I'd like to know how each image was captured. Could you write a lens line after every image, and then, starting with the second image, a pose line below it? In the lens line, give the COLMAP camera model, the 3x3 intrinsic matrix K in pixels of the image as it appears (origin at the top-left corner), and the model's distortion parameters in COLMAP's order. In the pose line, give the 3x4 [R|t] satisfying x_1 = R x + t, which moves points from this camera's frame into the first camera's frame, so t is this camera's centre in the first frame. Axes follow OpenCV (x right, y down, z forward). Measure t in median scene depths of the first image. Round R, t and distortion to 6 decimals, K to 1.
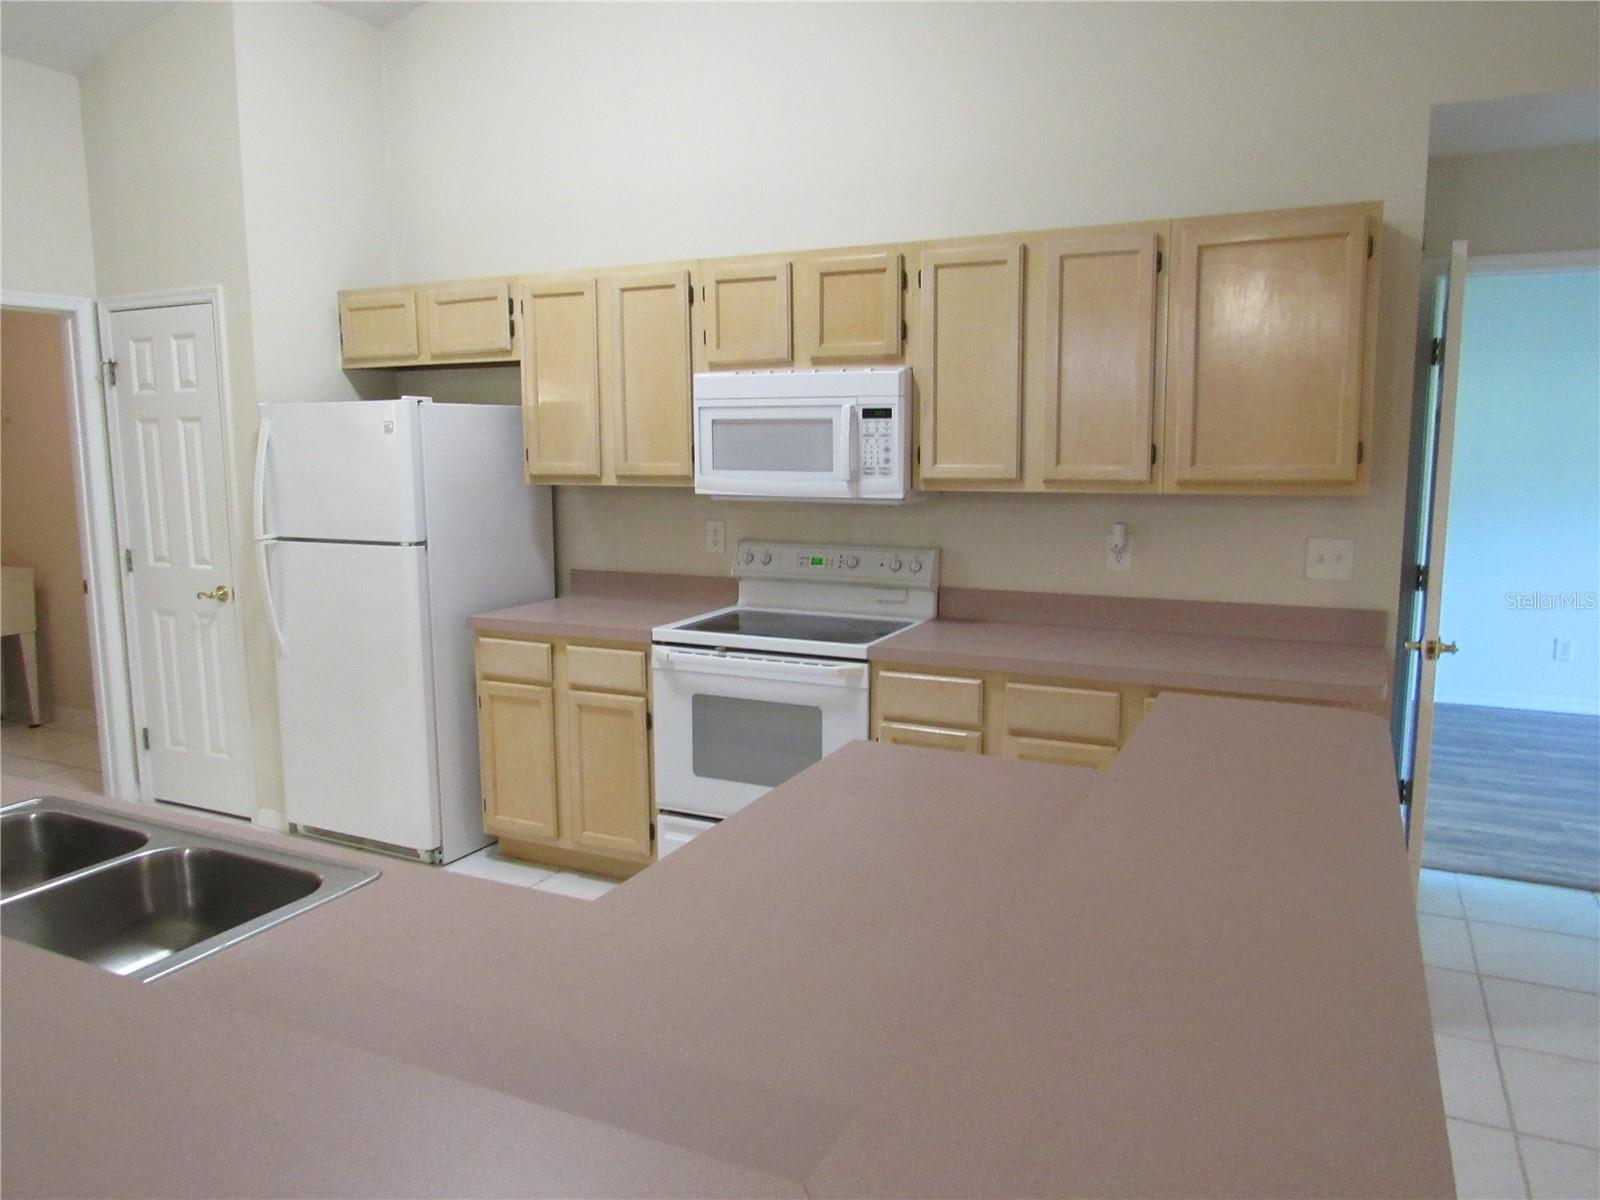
lens RADIAL K [[1152.0, 0, 800.0], [0, 1152.0, 600.0], [0, 0, 1]] dist [-0.014530, -0.003197]
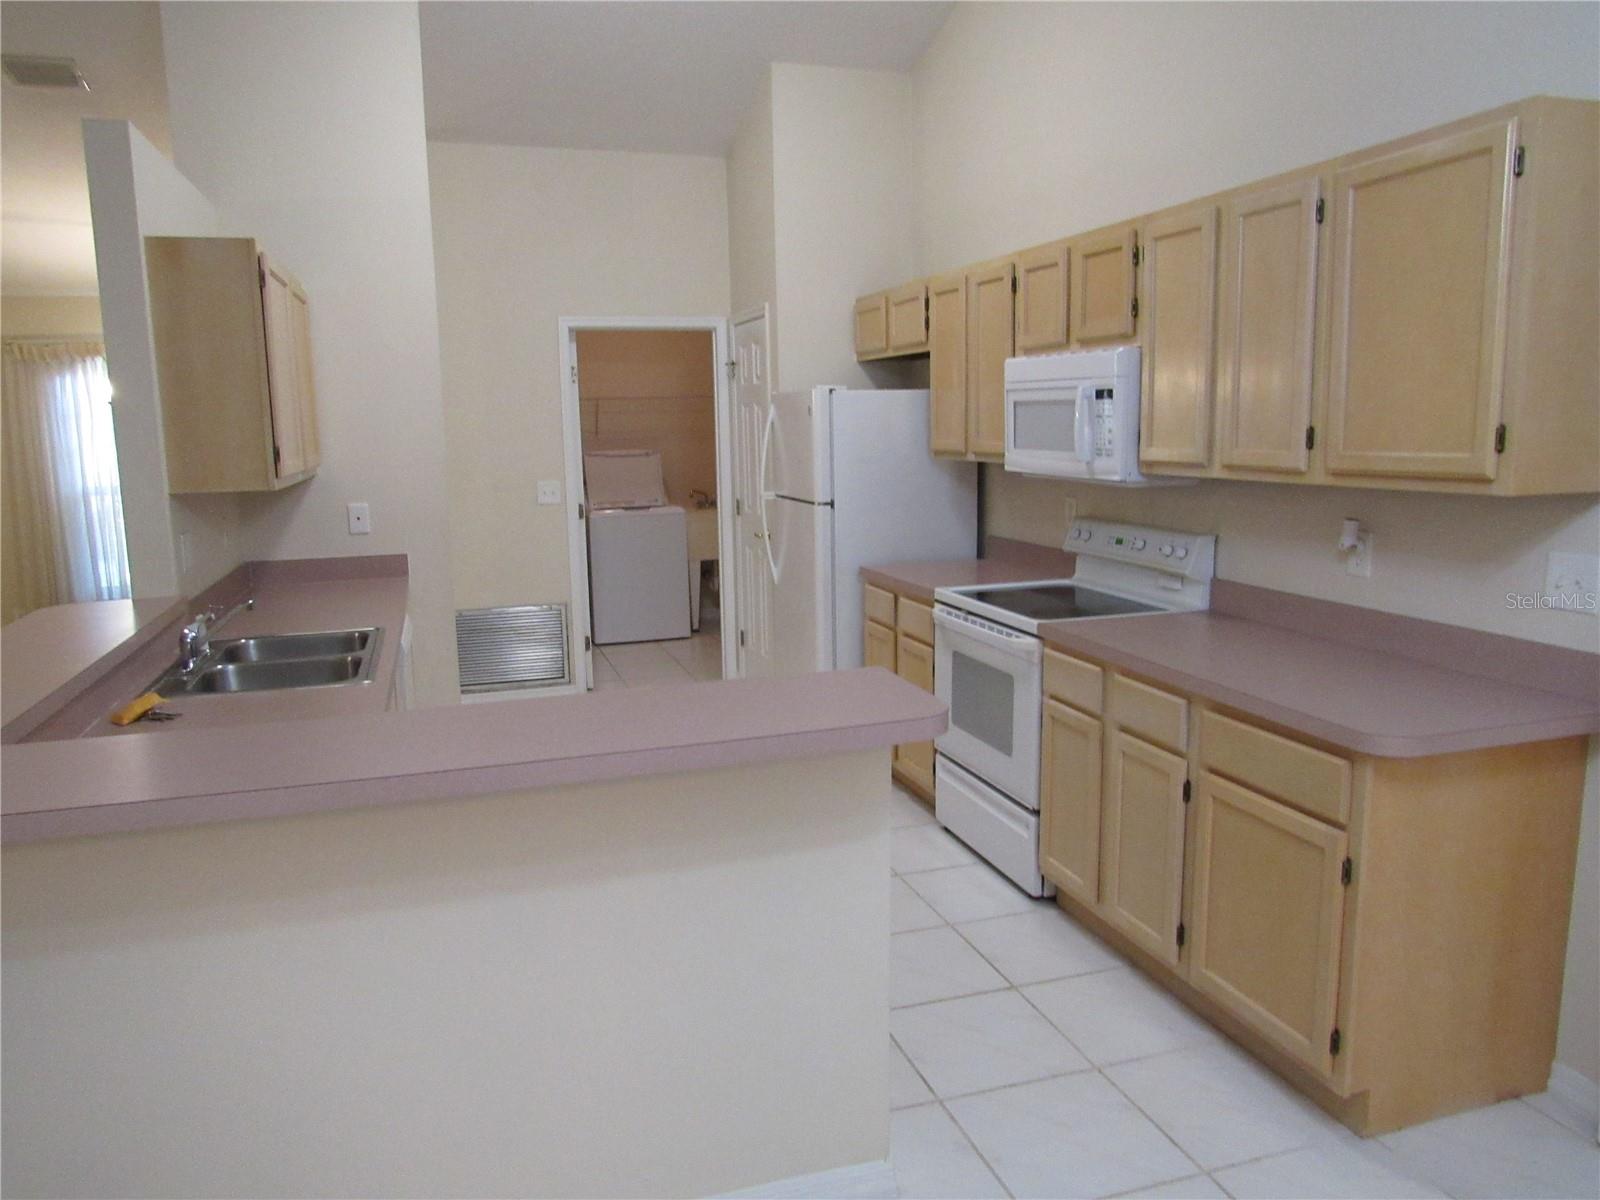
lens RADIAL K [[1152.0, 0, 800.0], [0, 1152.0, 600.0], [0, 0, 1]] dist [-0.014530, -0.003197]
pose [[0.689786, 0.109447, -0.715693, 0.589763], [-0.090437, 0.993791, 0.064812, -0.025173], [0.718343, 0.020018, 0.695401, 0.120081]]
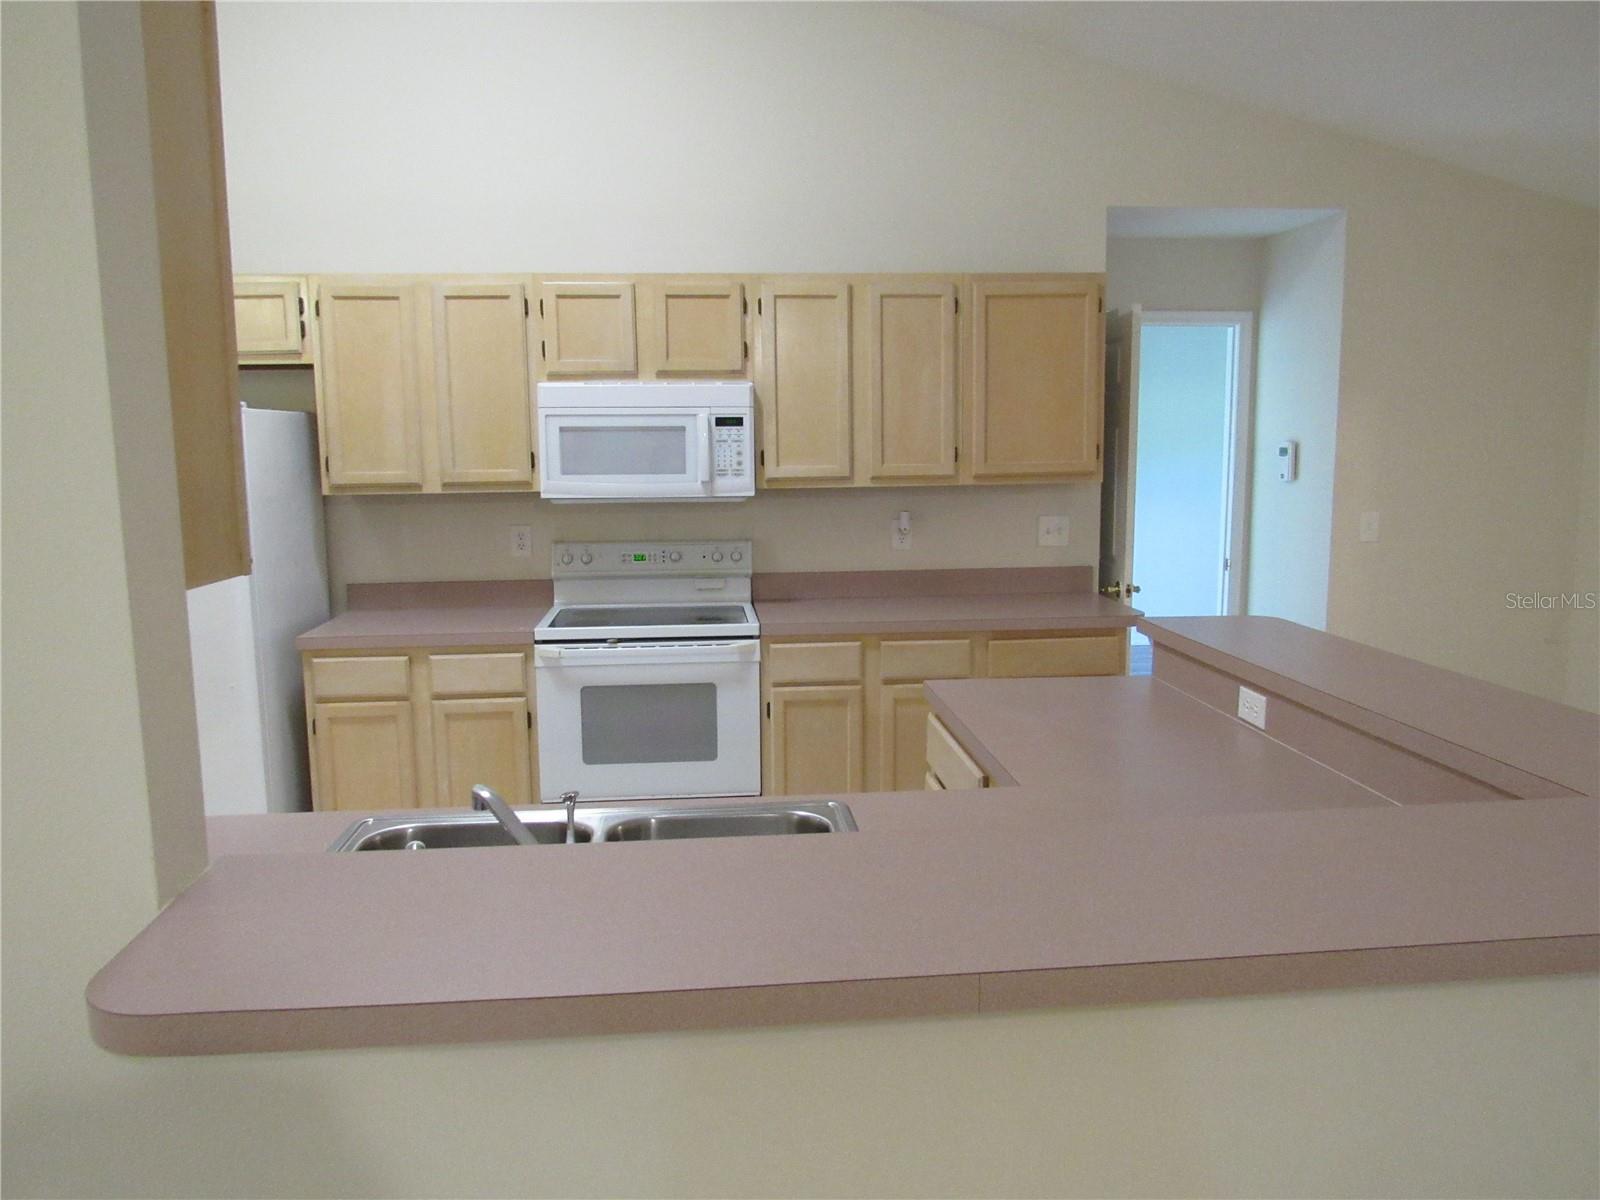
lens RADIAL K [[1152.0, 0, 800.0], [0, 1152.0, 600.0], [0, 0, 1]] dist [-0.014530, -0.003197]
pose [[0.856535, -0.073399, 0.510842, -0.449182], [0.077626, 0.996897, 0.013080, 0.004024], [-0.510217, 0.028451, 0.859575, -0.009229]]
